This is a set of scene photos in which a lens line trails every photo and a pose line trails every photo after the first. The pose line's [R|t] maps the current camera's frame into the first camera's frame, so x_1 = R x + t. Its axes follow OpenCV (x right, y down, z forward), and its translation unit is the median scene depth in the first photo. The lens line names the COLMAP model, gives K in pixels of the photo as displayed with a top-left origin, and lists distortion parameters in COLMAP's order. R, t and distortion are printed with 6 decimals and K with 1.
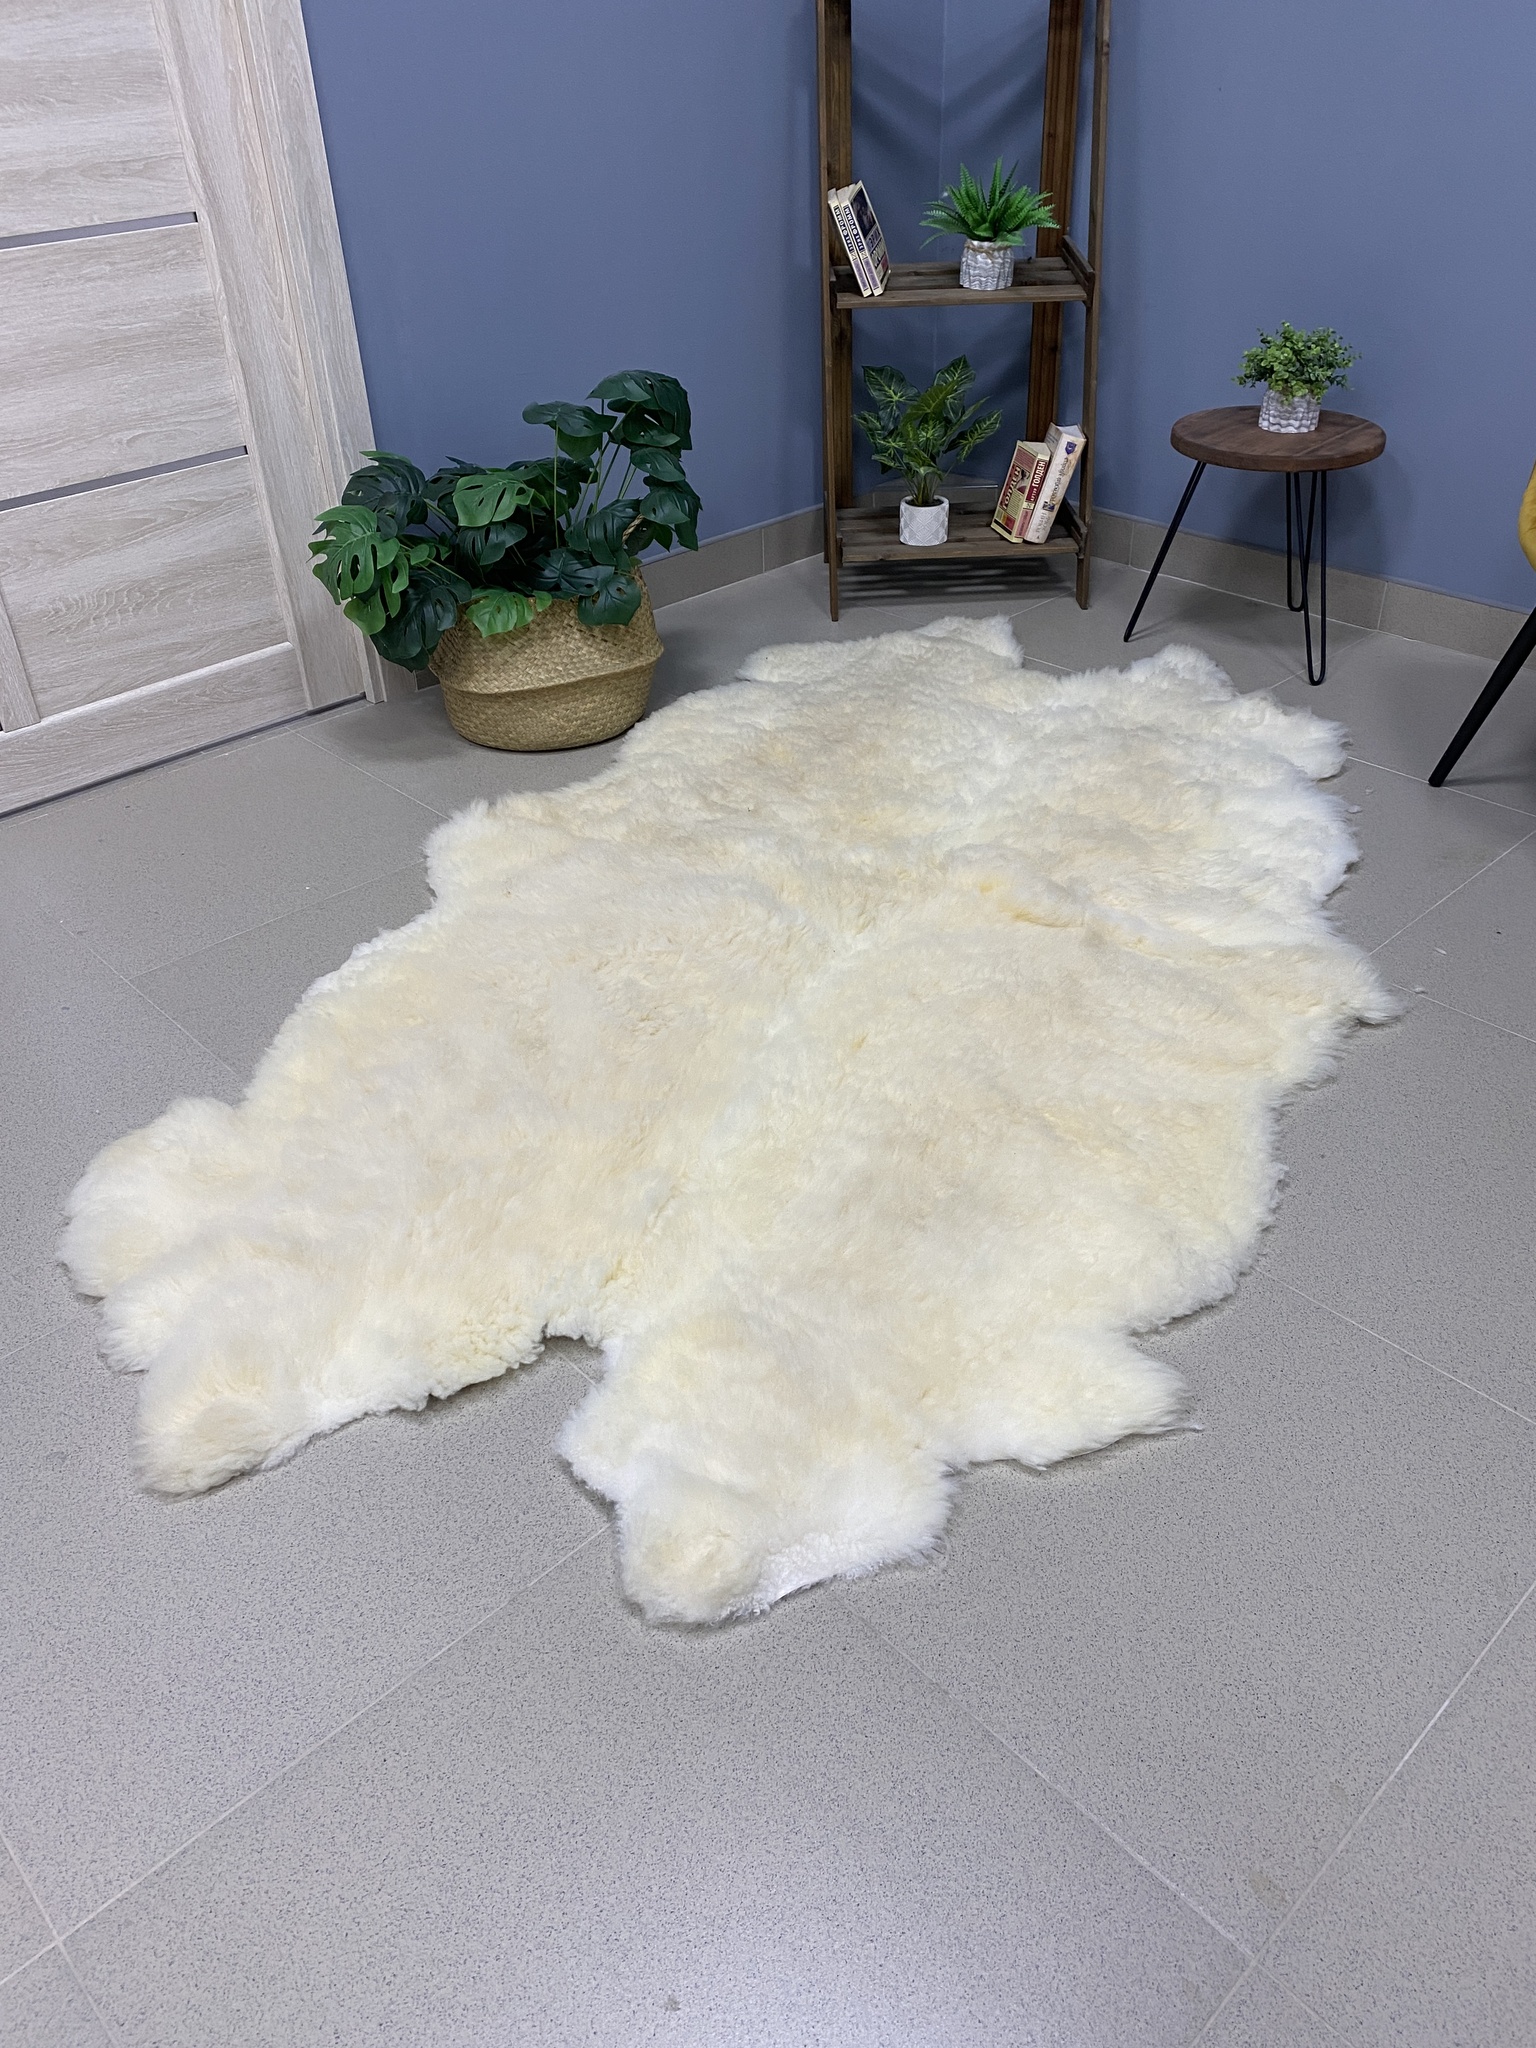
lens RADIAL K [[1562.1, 0, 767.8], [0, 1562.1, 1023.4], [0, 0, 1]] dist [0.057965, -0.072703]
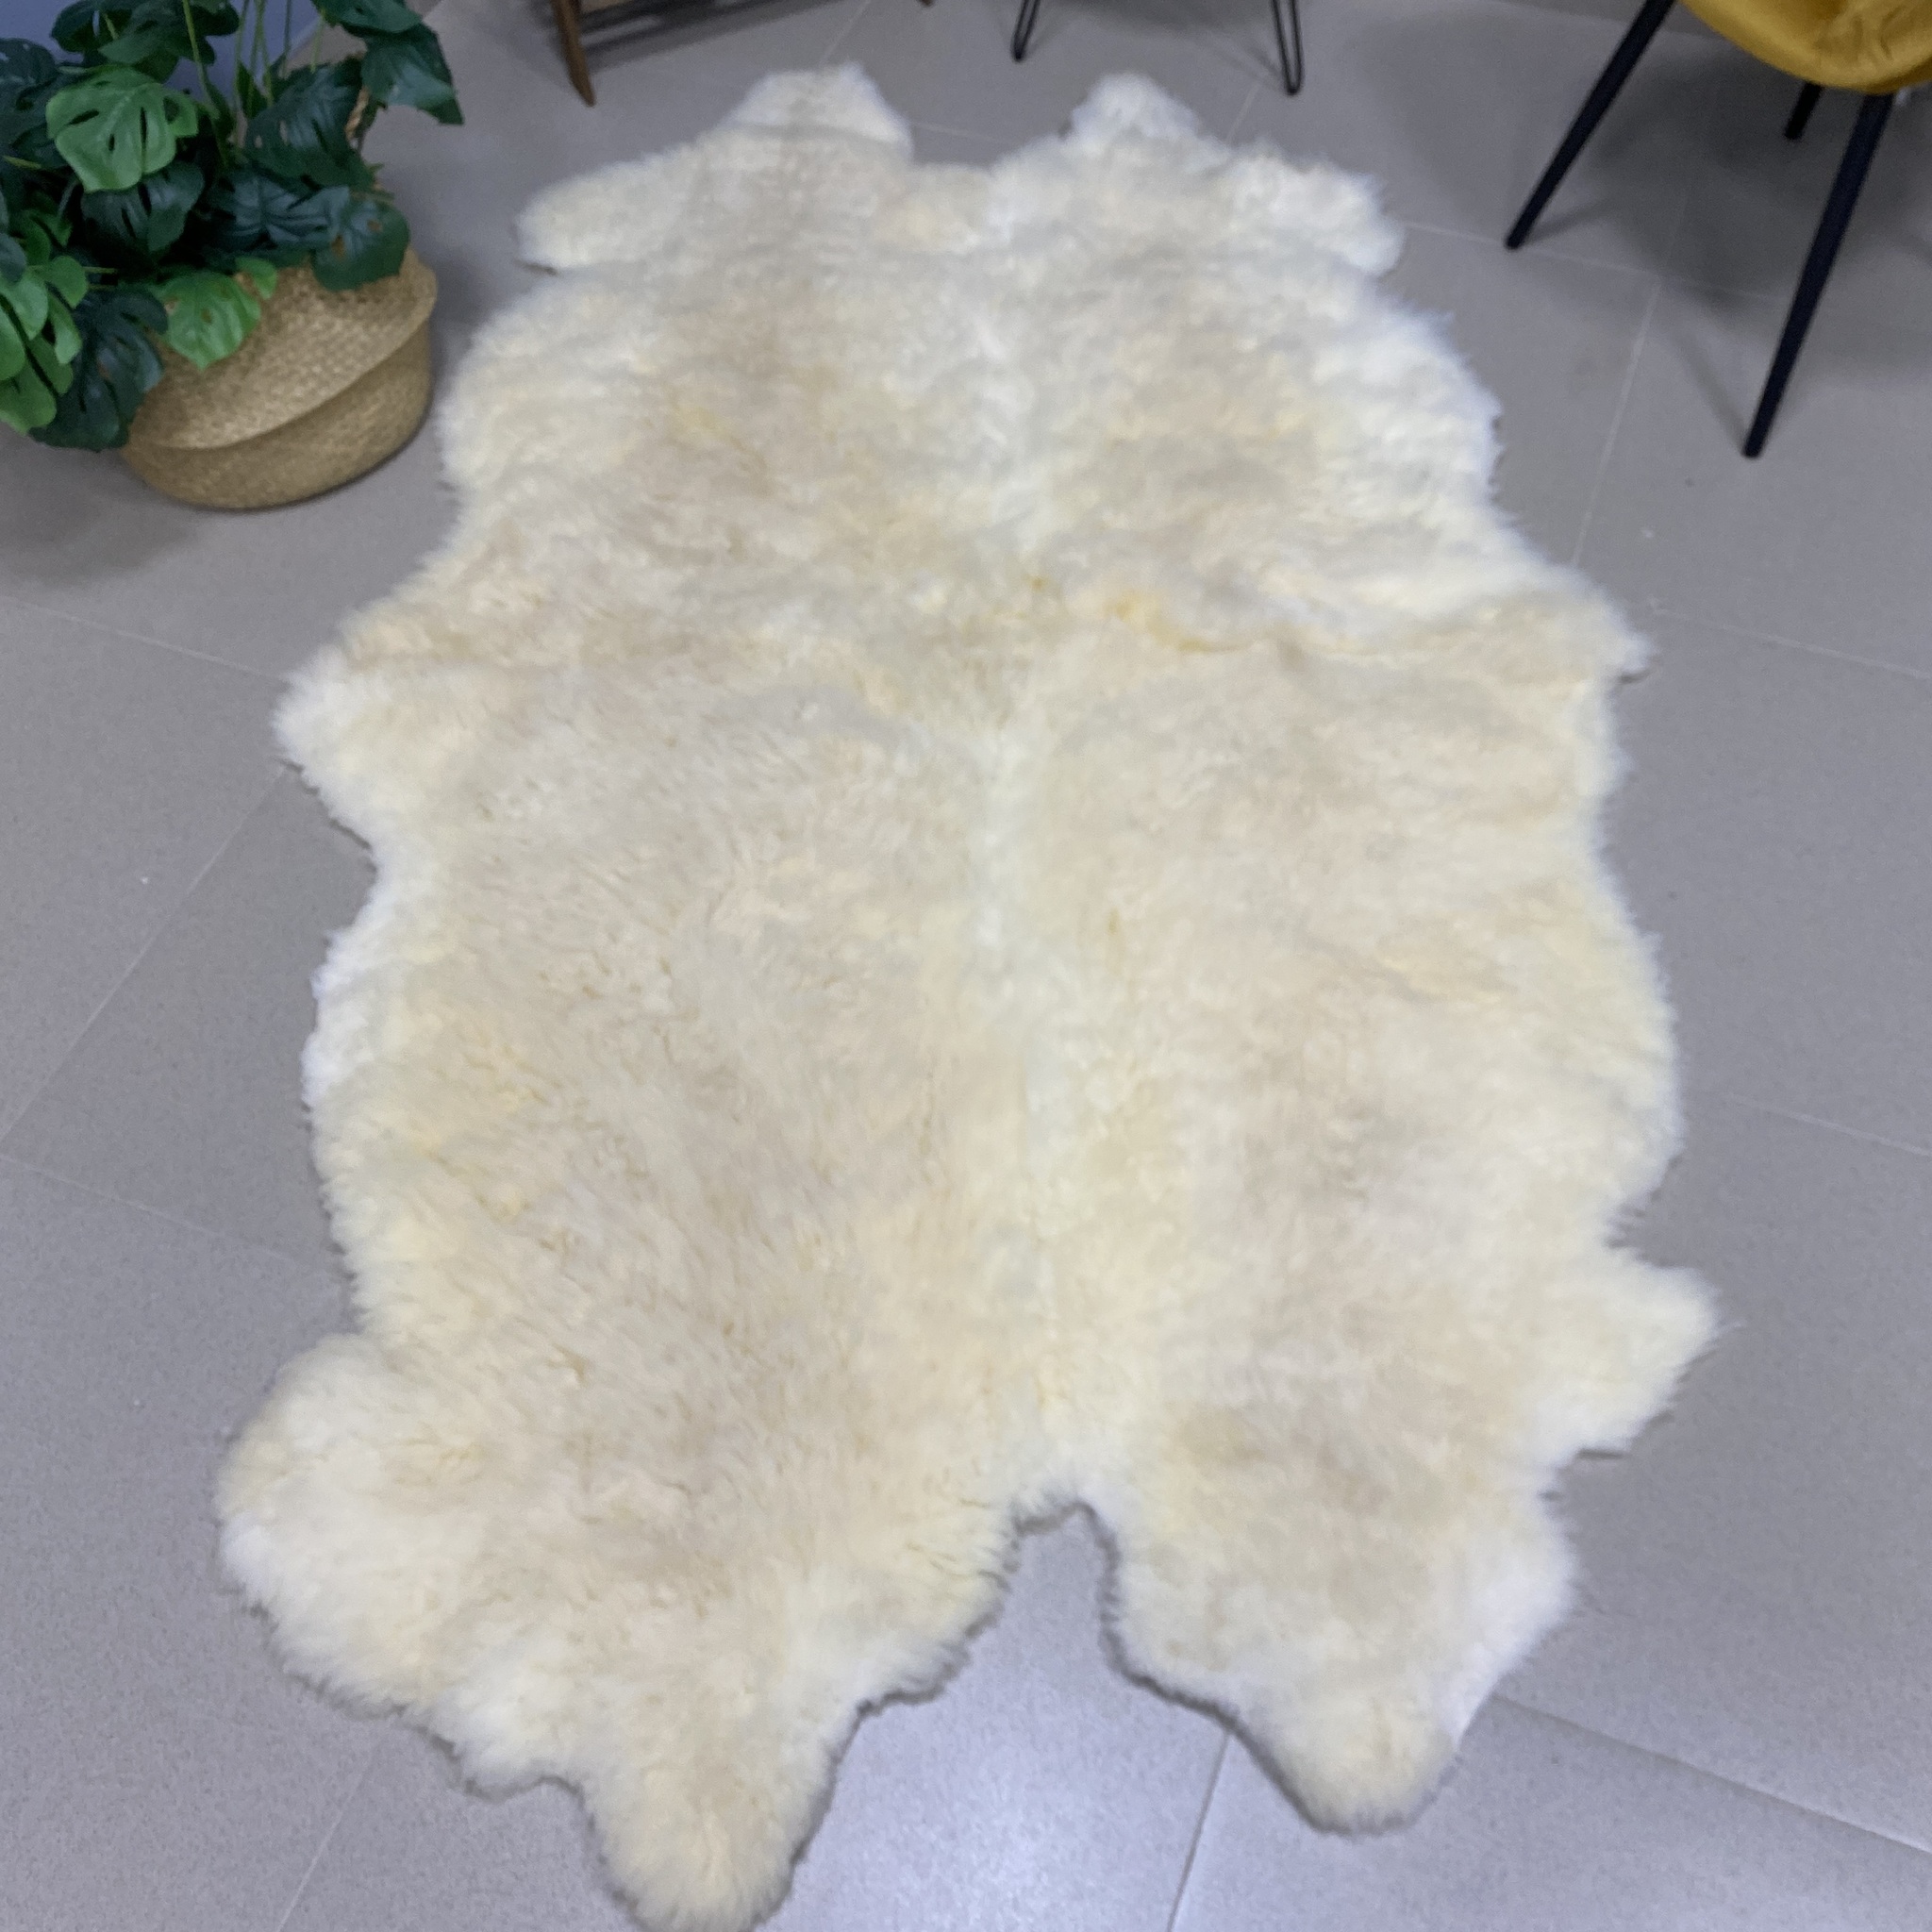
lens RADIAL K [[1984.5, 0, 998.9], [0, 1984.5, 967.4], [0, 0, 1]] dist [0.053245, -0.081786]
pose [[0.896940, -0.348053, 0.272686, -0.197241], [0.233105, 0.896289, 0.377264, -0.260550], [-0.375713, -0.274818, 0.885050, 0.117141]]
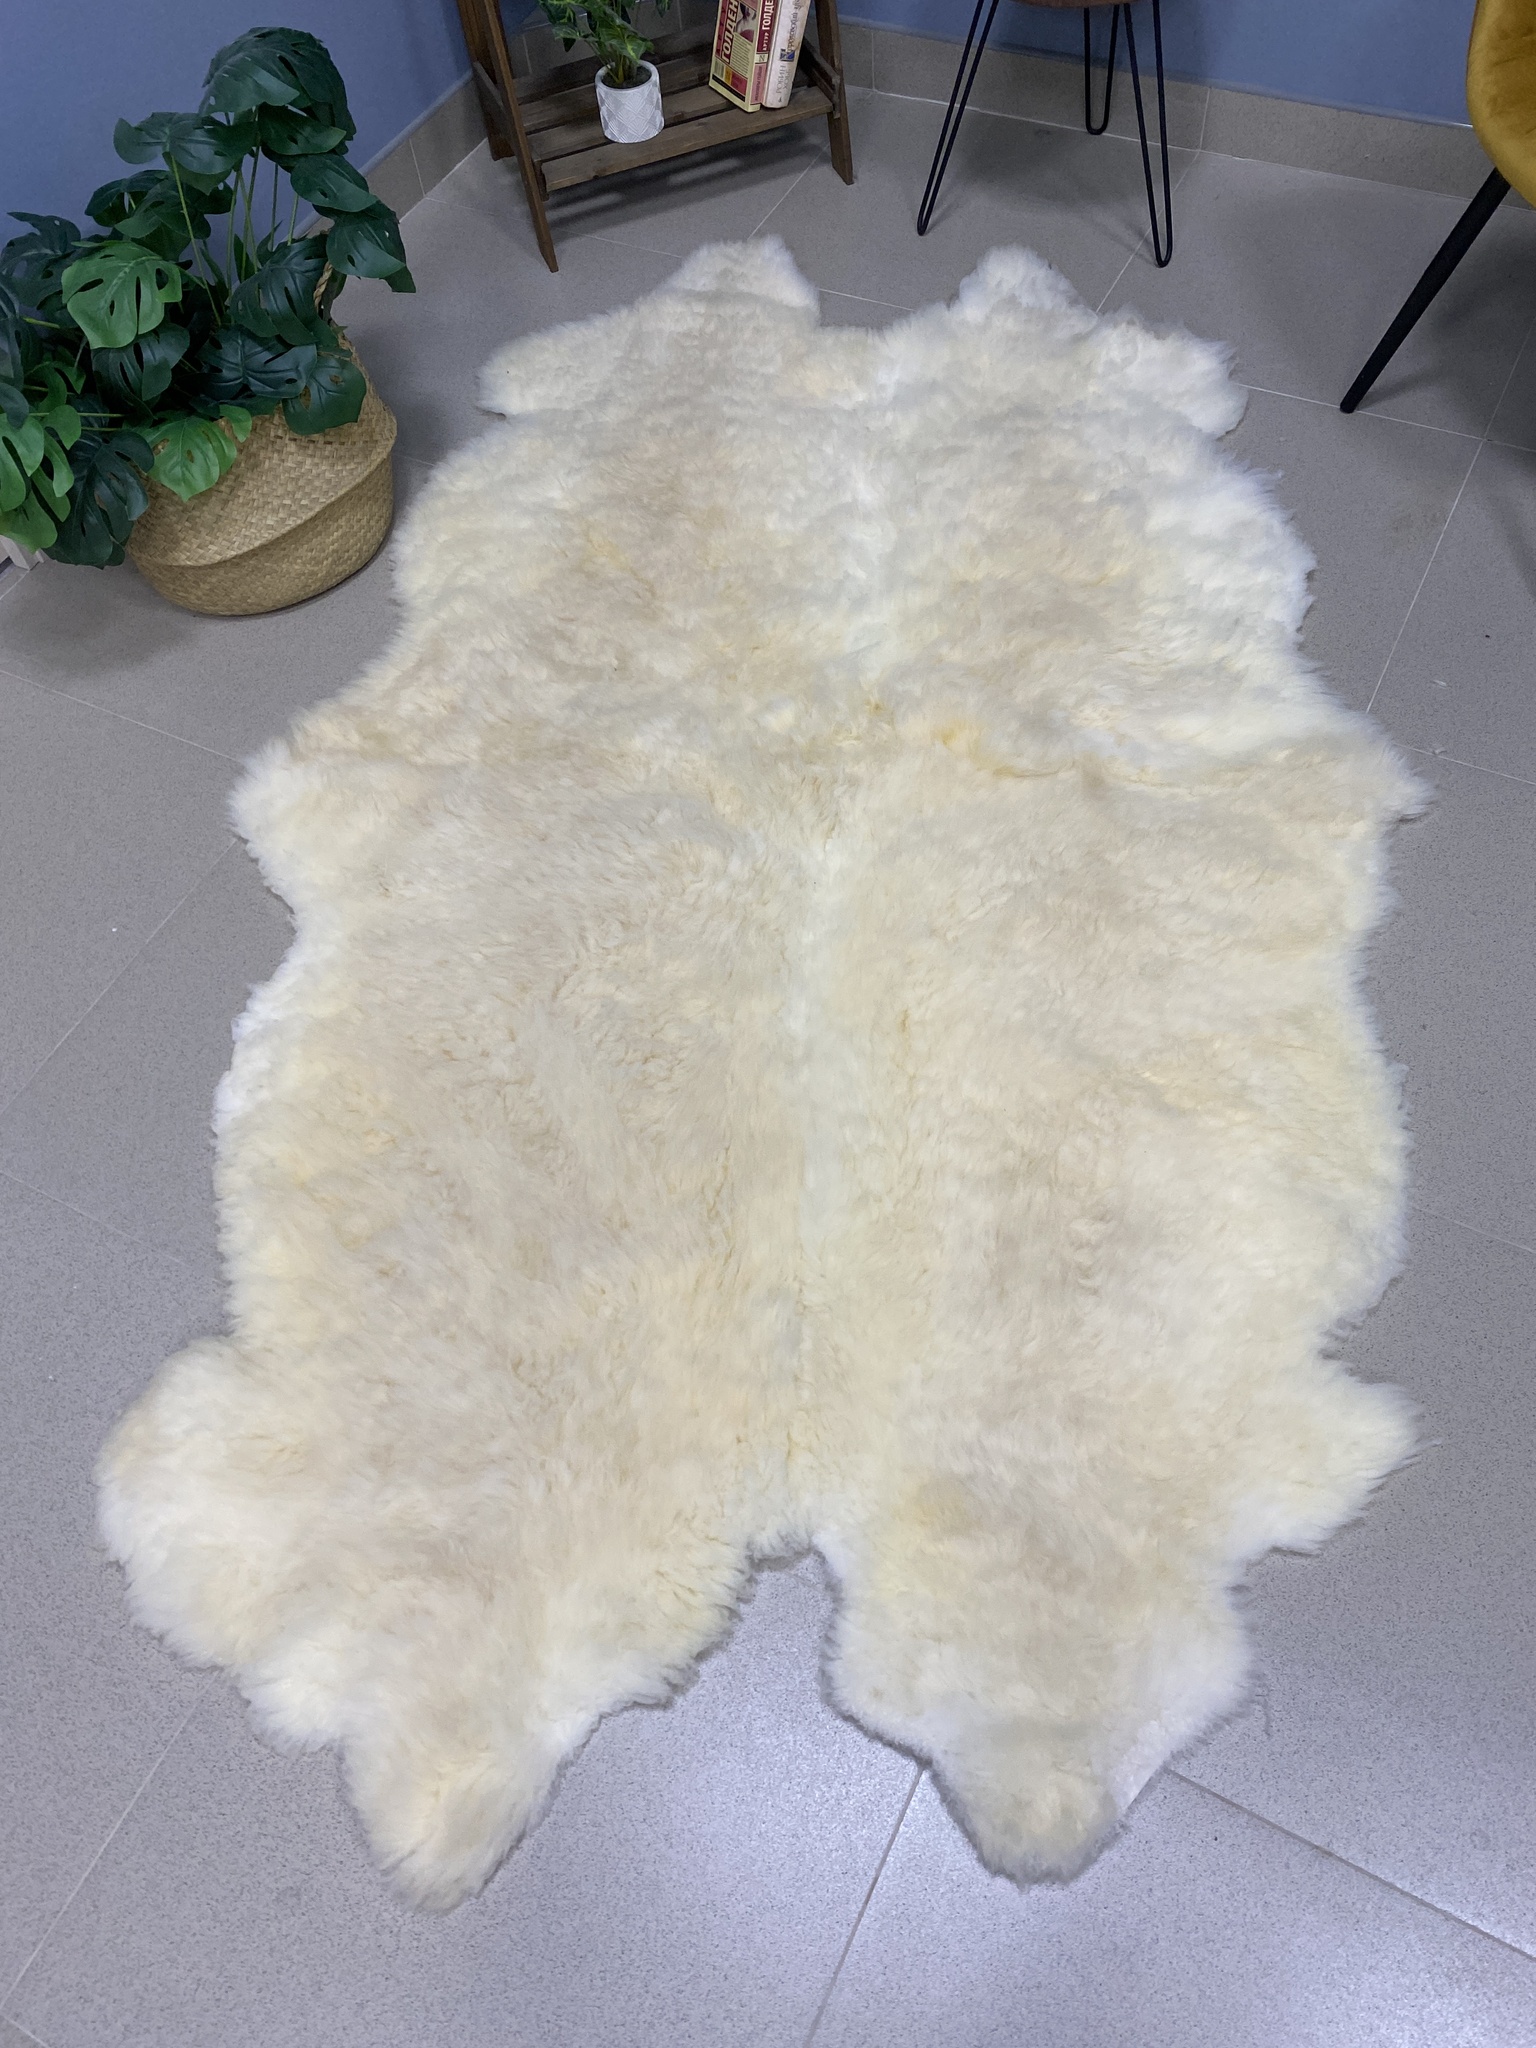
lens RADIAL K [[1562.5, 0, 762.2], [0, 1562.5, 1022.2], [0, 0, 1]] dist [0.058097, -0.073134]
pose [[0.943055, -0.299061, 0.145638, -0.106372], [0.222618, 0.892754, 0.391702, -0.258923], [-0.247162, -0.336975, 0.908493, 0.172726]]
